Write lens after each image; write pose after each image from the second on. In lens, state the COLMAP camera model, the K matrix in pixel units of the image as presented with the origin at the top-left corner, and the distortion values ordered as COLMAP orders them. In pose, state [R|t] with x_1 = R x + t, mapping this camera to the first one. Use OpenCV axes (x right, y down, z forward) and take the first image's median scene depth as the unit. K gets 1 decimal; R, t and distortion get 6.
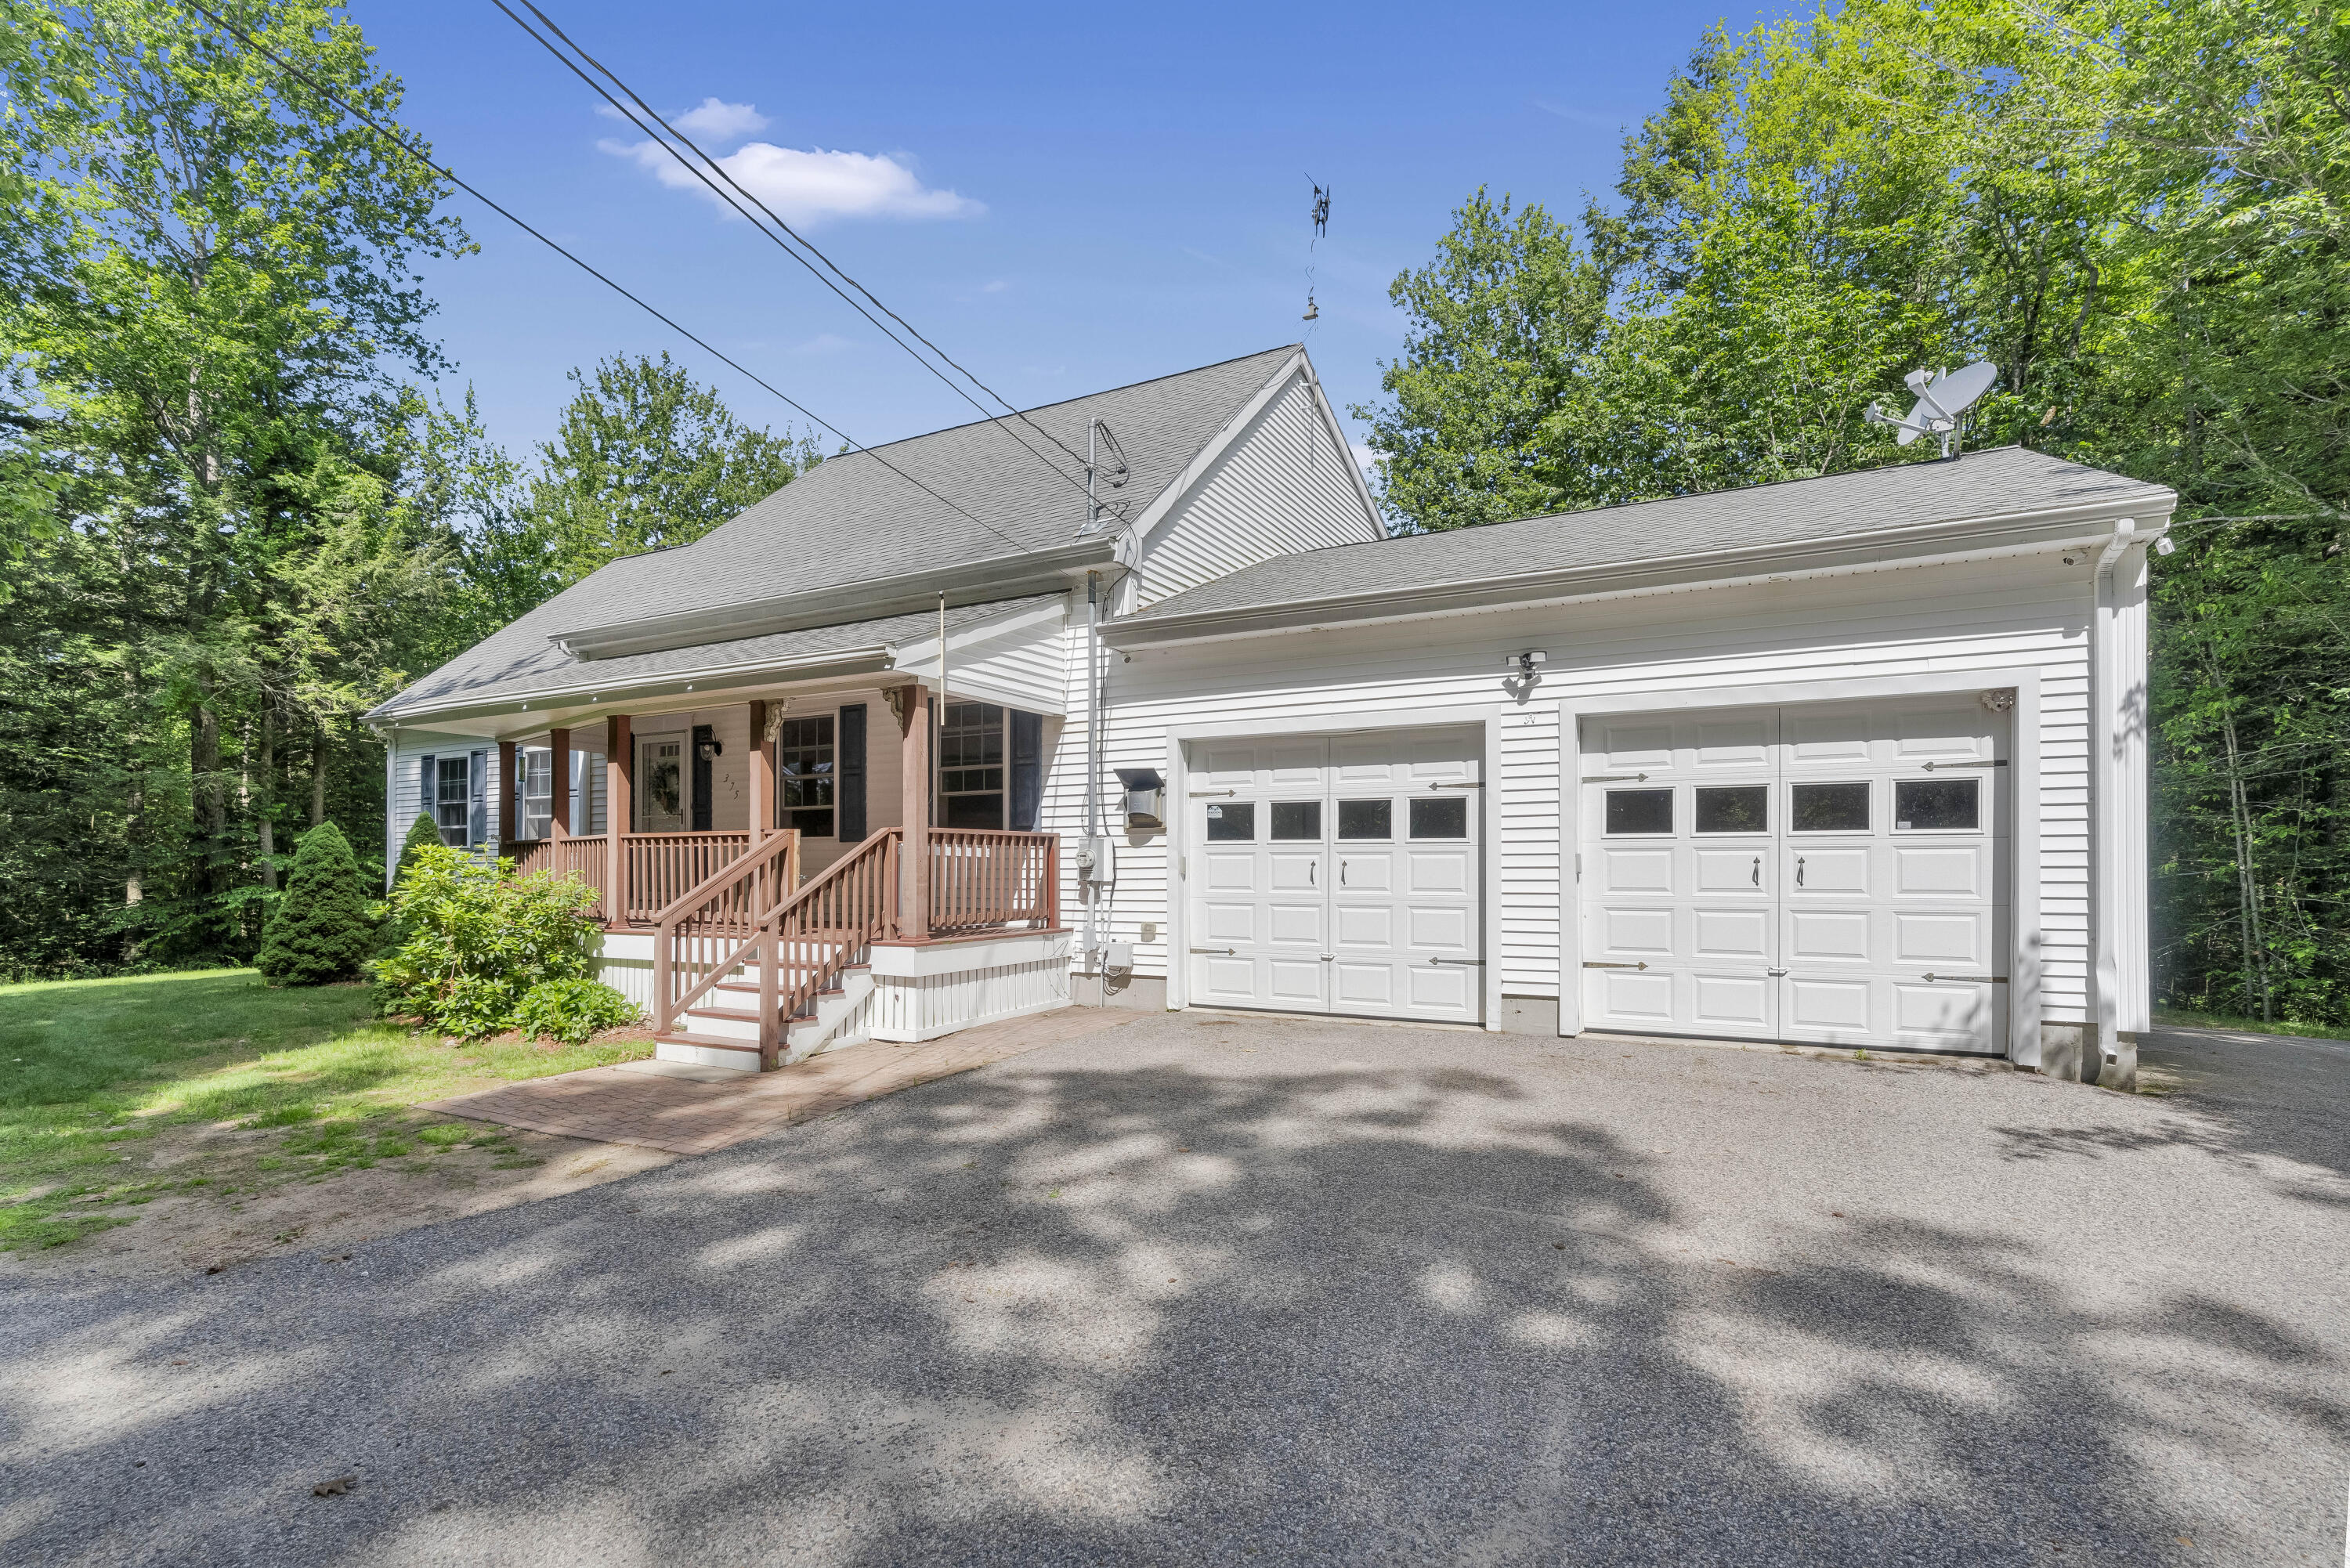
lens RADIAL K [[1058.3, 0, 1147.9], [0, 1058.3, 867.4], [0, 0, 1]] dist [-0.011356, 0.004954]
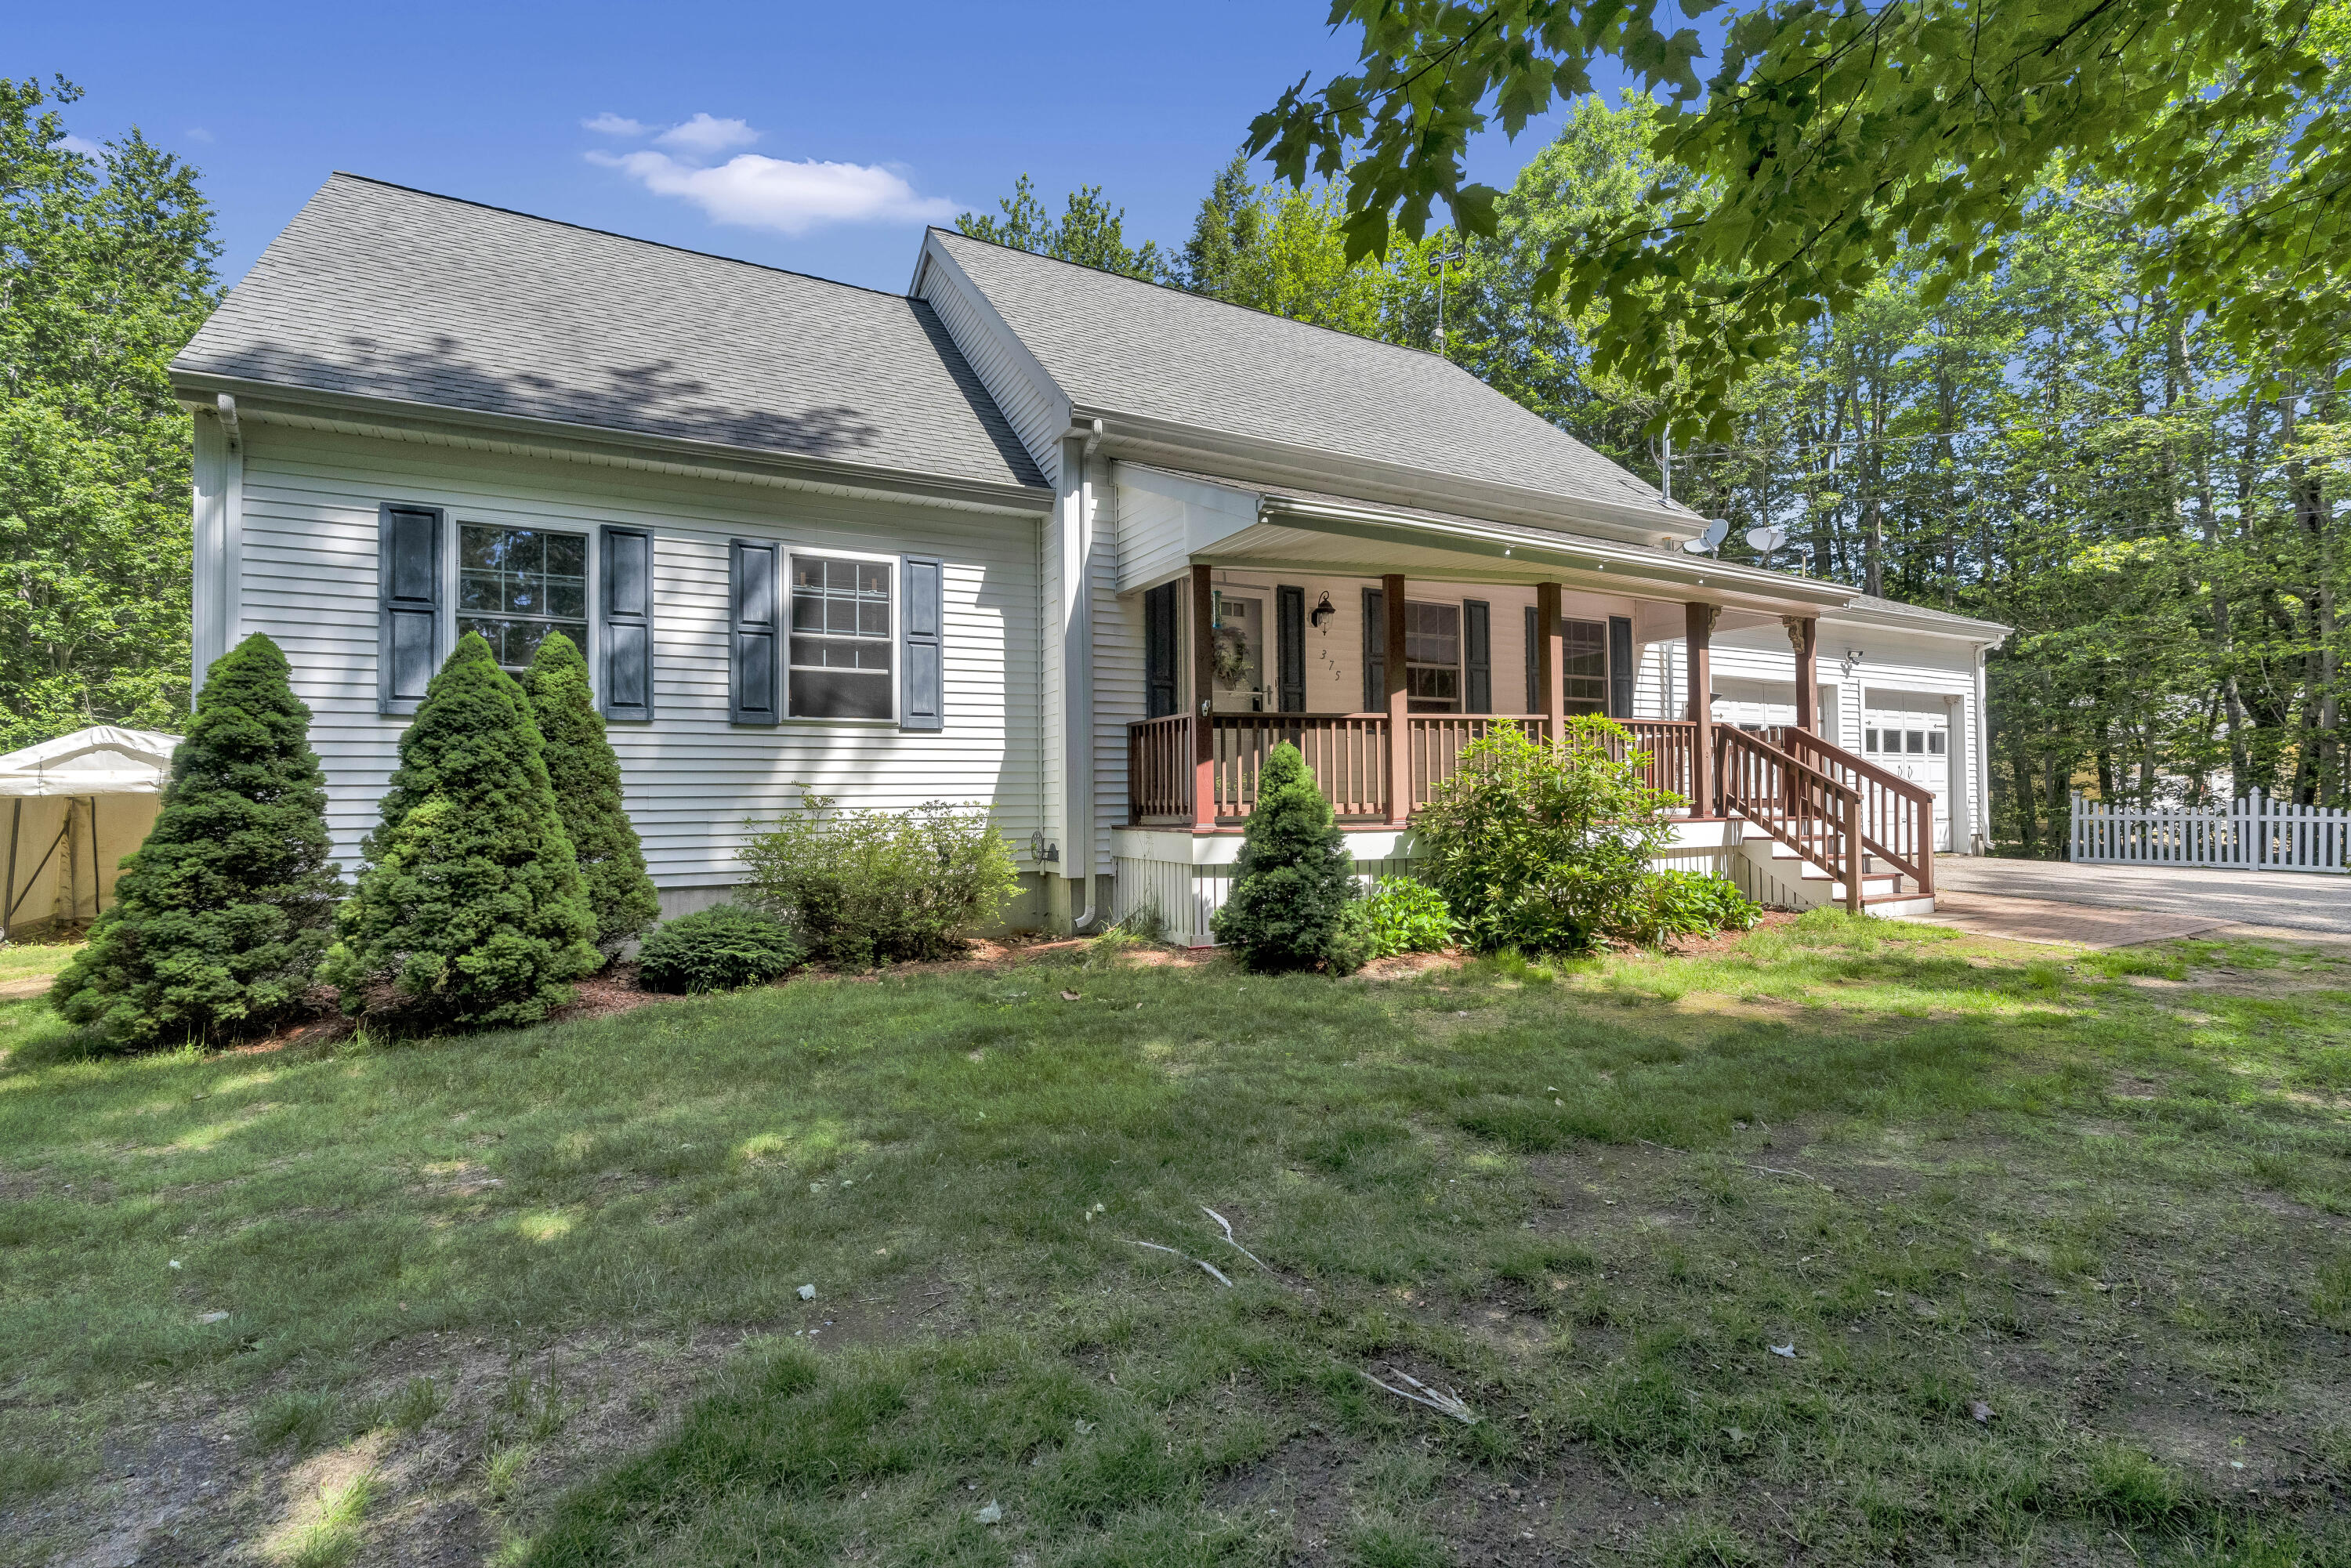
lens RADIAL K [[1058.8, 0, 1154.3], [0, 1058.8, 784.8], [0, 0, 1]] dist [-0.011356, 0.004954]
pose [[0.558934, 0.009520, 0.829157, -1.776300], [0.005718, 0.999866, -0.015335, 0.047810], [-0.829192, 0.013312, 0.558805, 0.969052]]
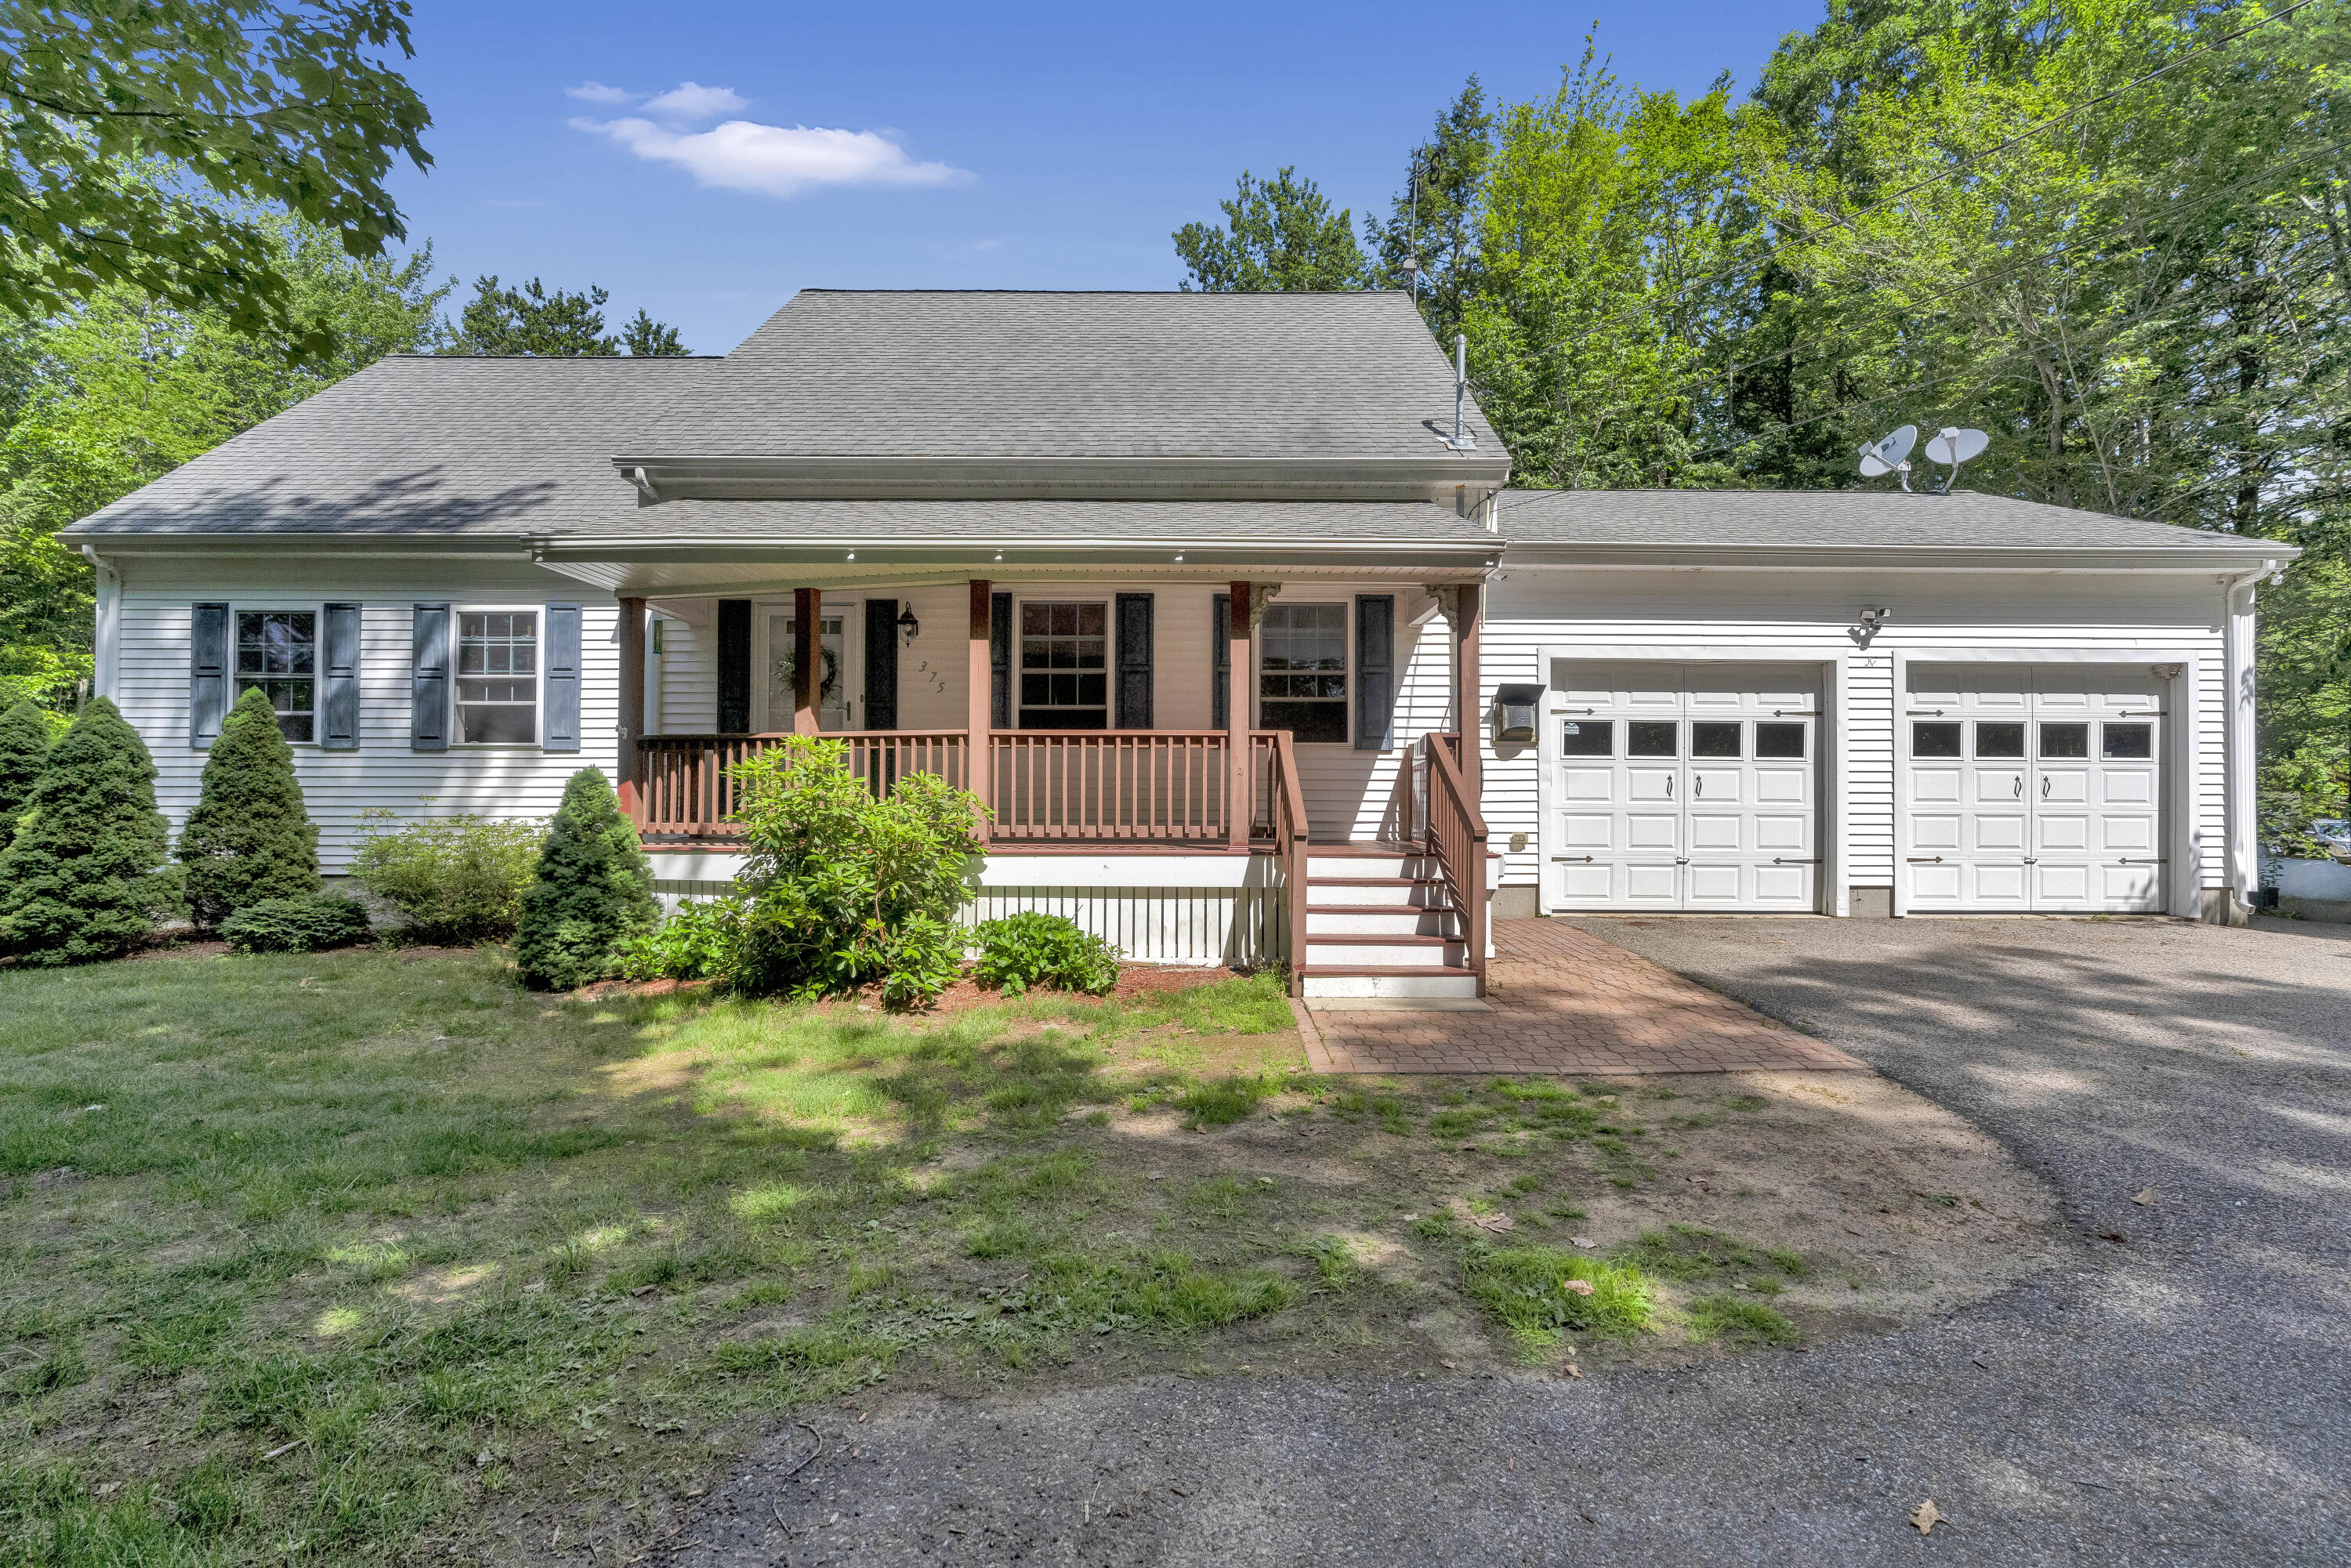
lens RADIAL K [[1058.8, 0, 1153.4], [0, 1058.8, 778.4], [0, 0, 1]] dist [-0.011356, 0.004954]
pose [[0.886465, 0.012836, 0.462617, -0.935830], [-0.006914, 0.999871, -0.014495, 0.018579], [-0.462744, 0.009651, 0.886440, 0.294115]]
